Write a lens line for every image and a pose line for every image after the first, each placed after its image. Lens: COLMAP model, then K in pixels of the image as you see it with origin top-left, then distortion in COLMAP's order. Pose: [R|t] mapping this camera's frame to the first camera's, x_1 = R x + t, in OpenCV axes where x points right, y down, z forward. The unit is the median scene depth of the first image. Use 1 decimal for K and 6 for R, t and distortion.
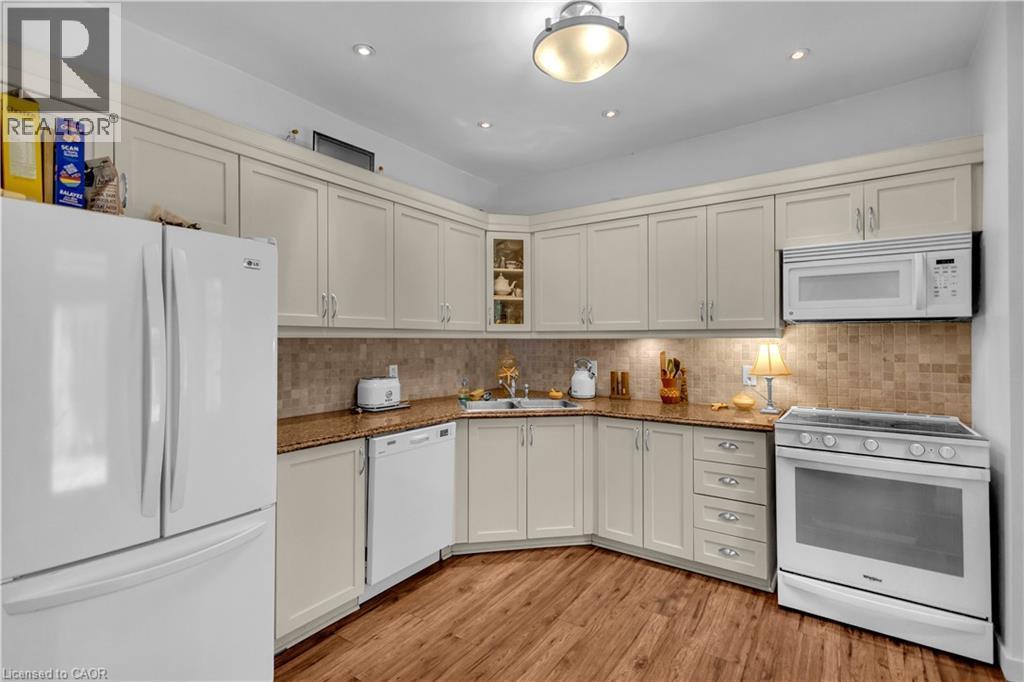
lens RADIAL K [[472.8, 0, 513.9], [0, 472.8, 342.9], [0, 0, 1]] dist [0.005914, -0.000814]
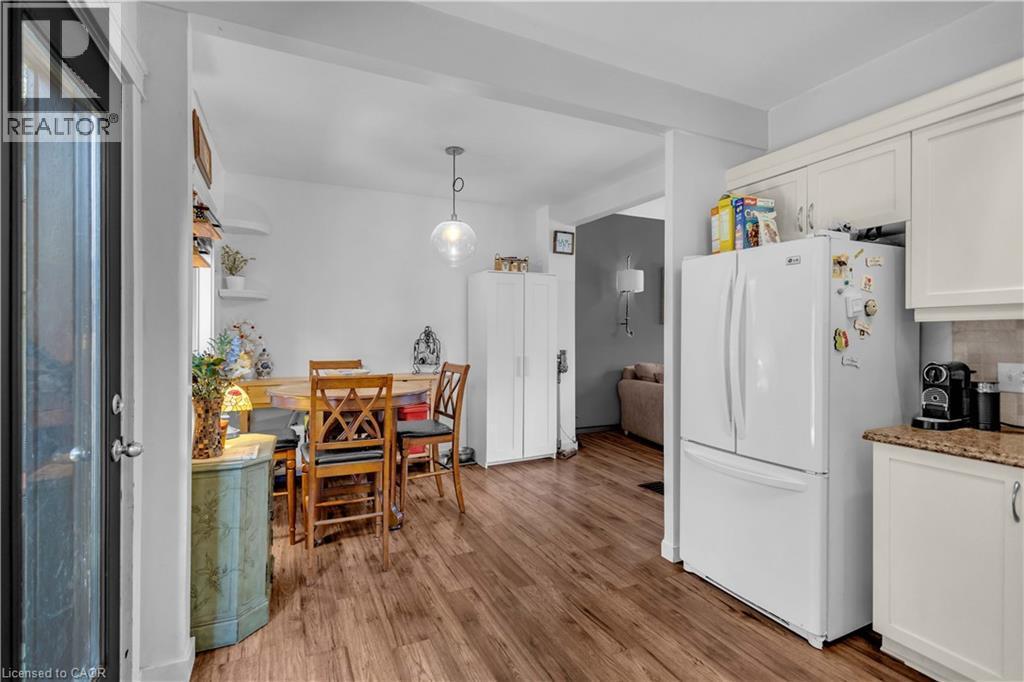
lens RADIAL K [[472.8, 0, 505.4], [0, 472.8, 341.1], [0, 0, 1]] dist [0.005914, -0.000814]
pose [[-0.507563, 0.012190, -0.861528, 0.585838], [-0.001911, 0.999882, 0.015273, 0.013661], [0.861613, 0.009398, -0.507480, 0.682870]]
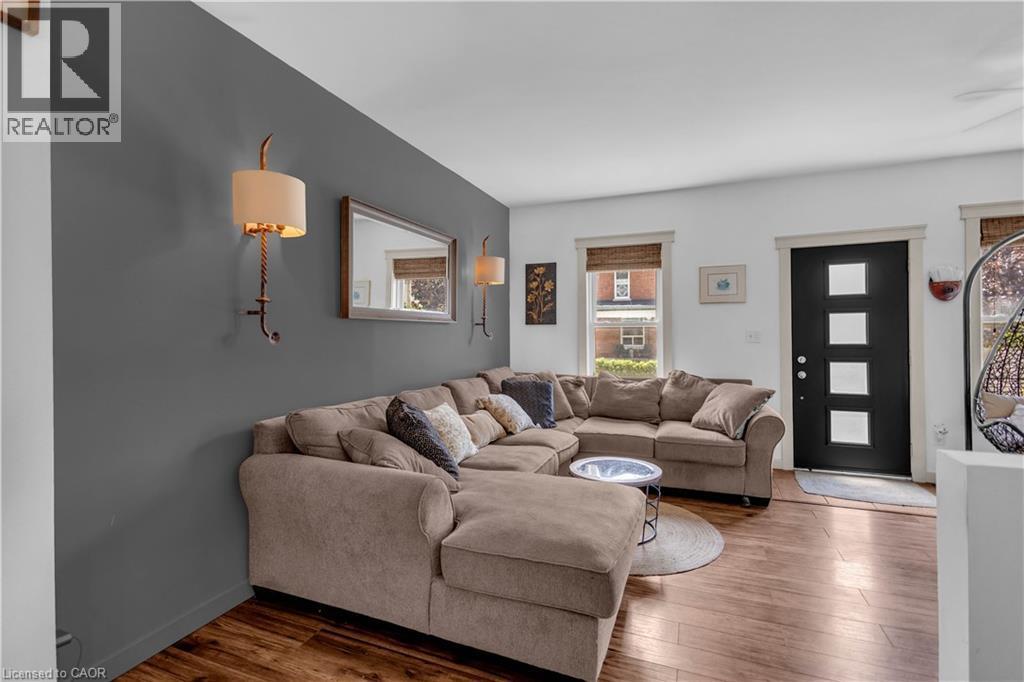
lens RADIAL K [[472.8, 0, 511.5], [0, 472.8, 336.0], [0, 0, 1]] dist [0.005914, -0.000814]
pose [[0.220901, -0.001348, -0.975295, 0.149710], [0.005312, 0.999986, -0.000179, 0.013155], [0.975282, -0.005142, 0.220905, 0.549628]]
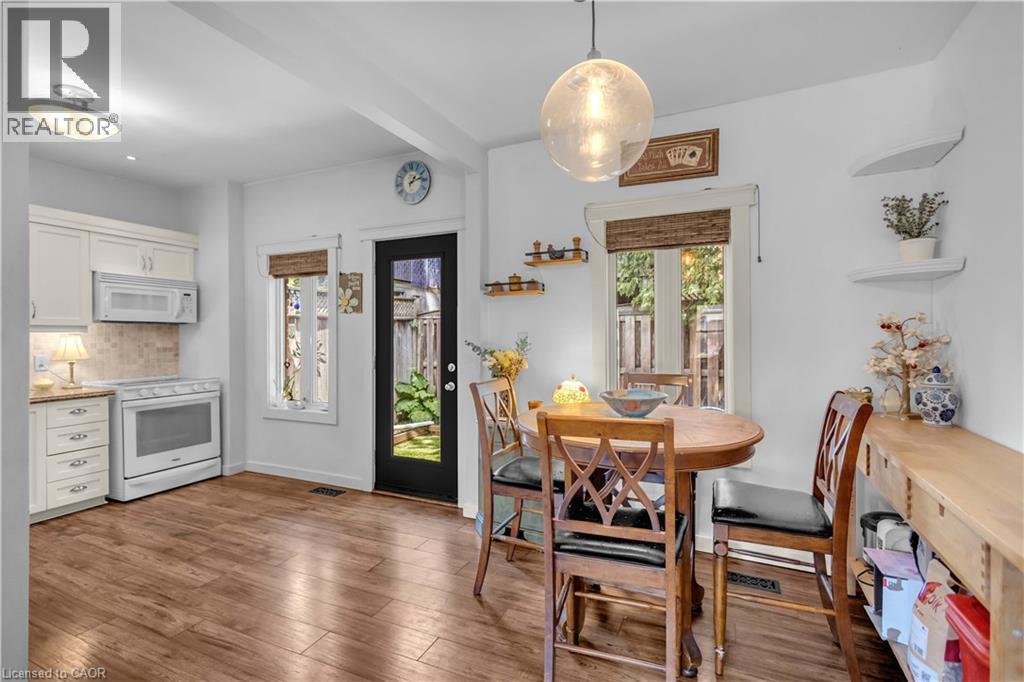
lens RADIAL K [[472.8, 0, 512.5], [0, 472.8, 338.7], [0, 0, 1]] dist [0.005914, -0.000814]
pose [[-0.180828, -0.004142, 0.983506, -1.189379], [0.002197, 0.999987, 0.004616, 0.005144], [-0.983512, 0.002996, -0.180817, 0.016695]]
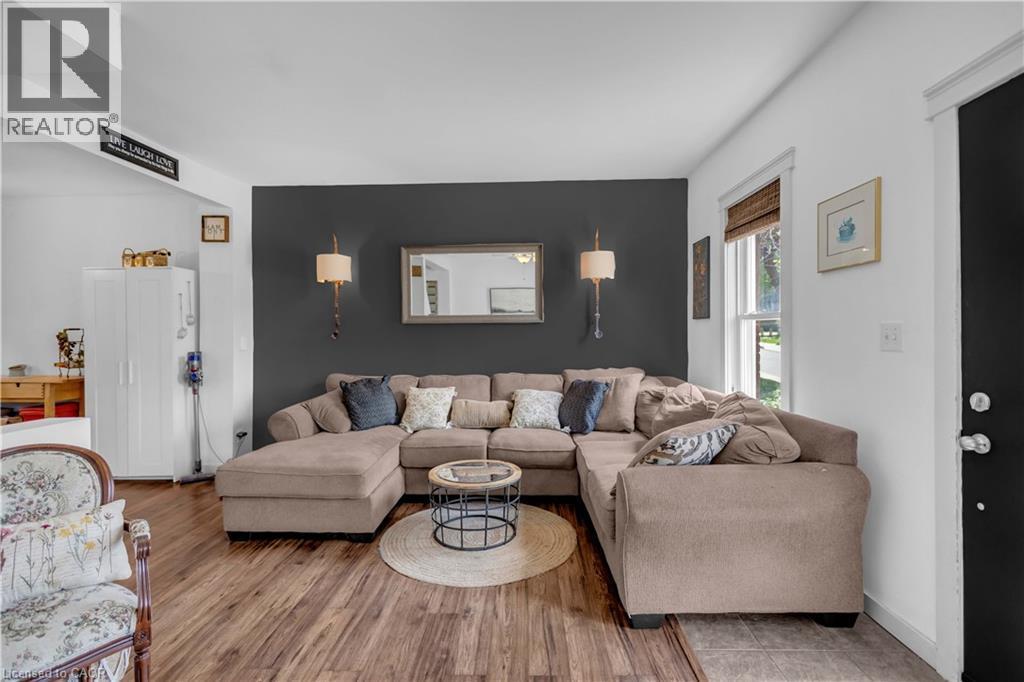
lens RADIAL K [[472.8, 0, 504.4], [0, 472.8, 338.3], [0, 0, 1]] dist [0.005914, -0.000814]
pose [[-0.847023, 0.007978, -0.531496, -0.045711], [0.004072, 0.999955, 0.008519, 0.012812], [0.531541, 0.005052, -0.847018, 1.094462]]
